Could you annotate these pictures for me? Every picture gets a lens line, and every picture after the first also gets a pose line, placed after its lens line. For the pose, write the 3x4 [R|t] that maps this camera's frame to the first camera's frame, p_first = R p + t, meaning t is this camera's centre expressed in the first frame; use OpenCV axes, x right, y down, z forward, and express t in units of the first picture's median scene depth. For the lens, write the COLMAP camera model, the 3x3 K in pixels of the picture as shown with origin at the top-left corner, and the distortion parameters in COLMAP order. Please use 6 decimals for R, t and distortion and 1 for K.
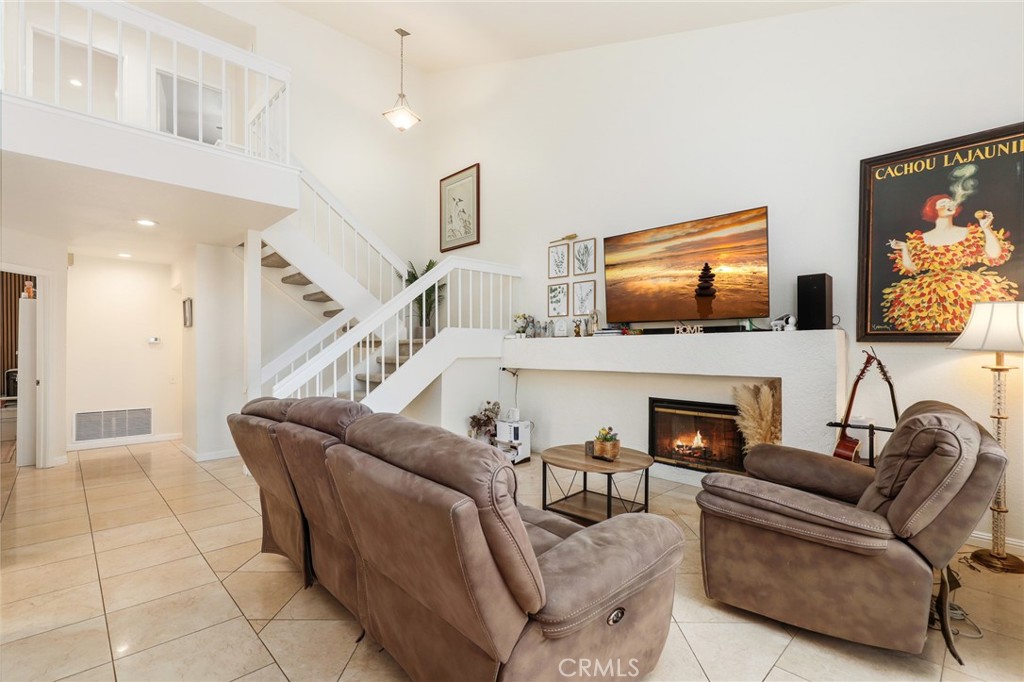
lens RADIAL K [[461.3, 0, 534.3], [0, 461.3, 349.6], [0, 0, 1]] dist [-0.009710, -0.000539]
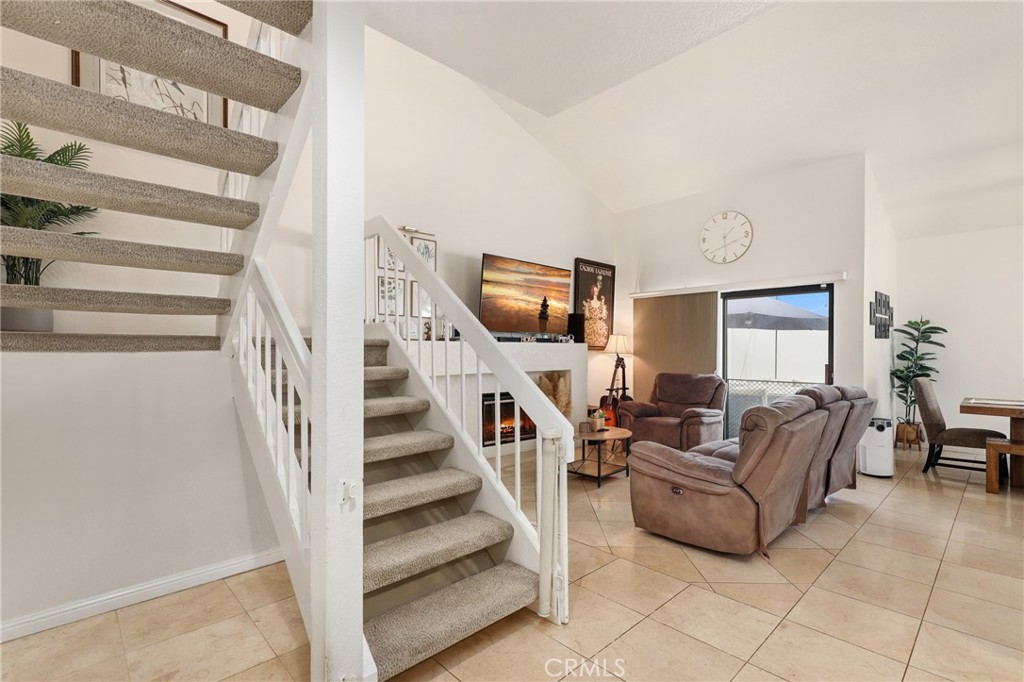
lens RADIAL K [[461.3, 0, 507.8], [0, 461.3, 346.5], [0, 0, 1]] dist [-0.009710, -0.000539]
pose [[0.049032, 0.004041, 0.998789, -1.062361], [-0.006335, 0.999973, -0.003735, -0.017203], [-0.998777, -0.006145, 0.049056, 0.988064]]
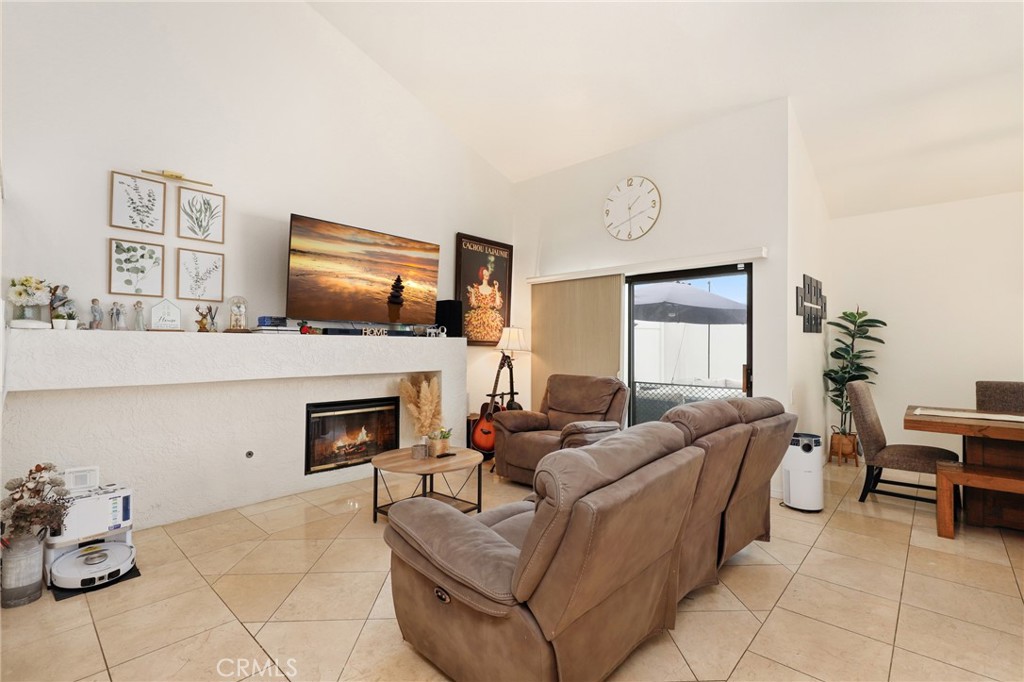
lens RADIAL K [[461.3, 0, 507.6], [0, 461.3, 335.9], [0, 0, 1]] dist [-0.009710, -0.000539]
pose [[-0.028740, 0.018028, 0.999424, -0.743751], [-0.009448, 0.999788, -0.018306, -0.017564], [-0.999542, -0.009969, -0.028563, 0.717142]]
